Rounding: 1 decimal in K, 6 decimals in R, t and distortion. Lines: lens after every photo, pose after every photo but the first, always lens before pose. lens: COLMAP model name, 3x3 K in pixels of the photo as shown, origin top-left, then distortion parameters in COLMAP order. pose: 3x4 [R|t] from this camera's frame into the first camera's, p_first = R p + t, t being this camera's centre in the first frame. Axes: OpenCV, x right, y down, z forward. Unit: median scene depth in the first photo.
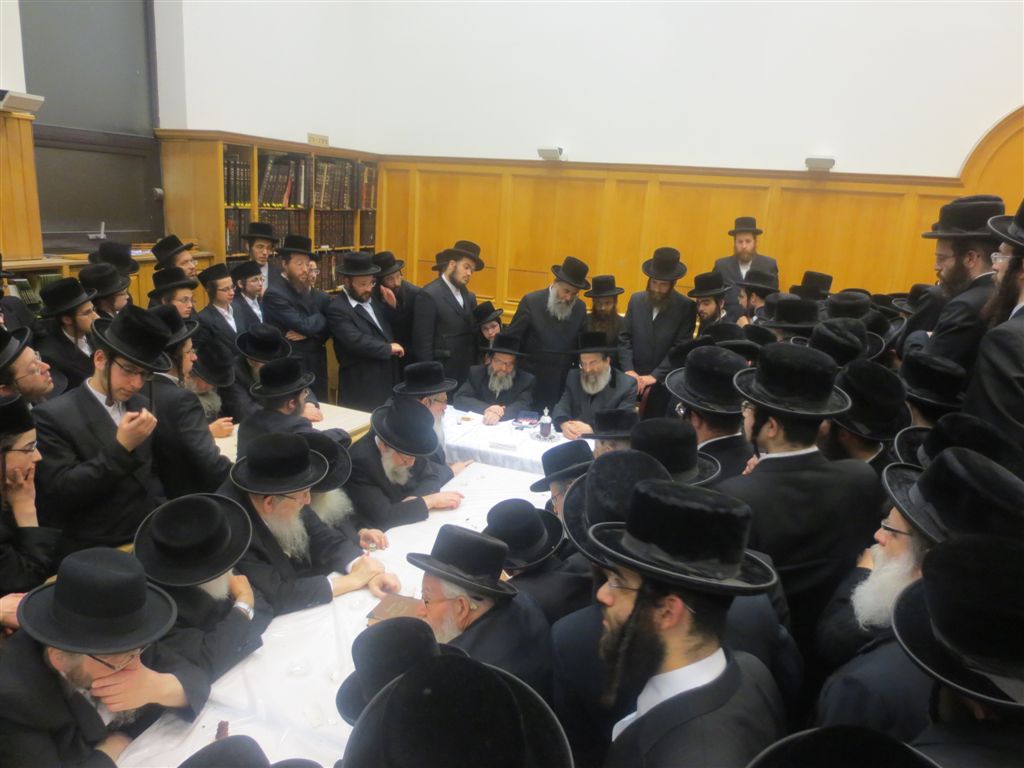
lens RADIAL K [[744.0, 0, 512.0], [0, 744.0, 384.0], [0, 0, 1]] dist [-0.002574, -0.001905]
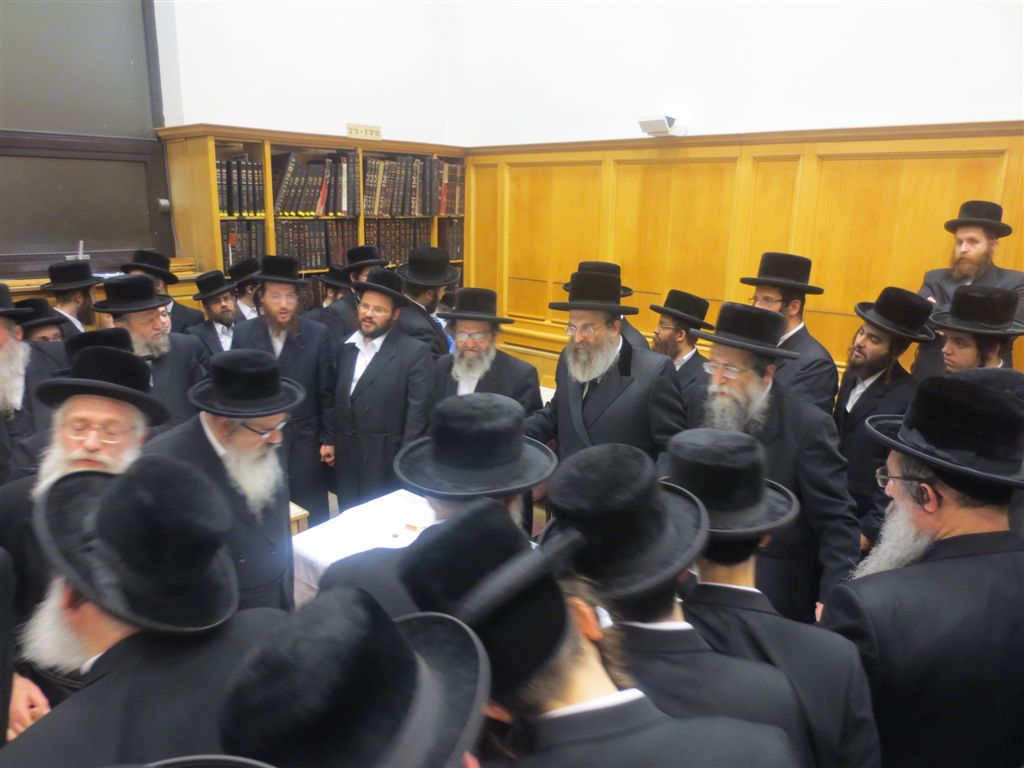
lens RADIAL K [[744.0, 0, 512.0], [0, 744.0, 384.0], [0, 0, 1]] dist [-0.002574, -0.001905]
pose [[0.945895, 0.033502, -0.322740, 0.158053], [-0.037753, 0.999263, -0.006921, -0.053306], [0.322270, 0.018731, 0.946462, 0.286153]]
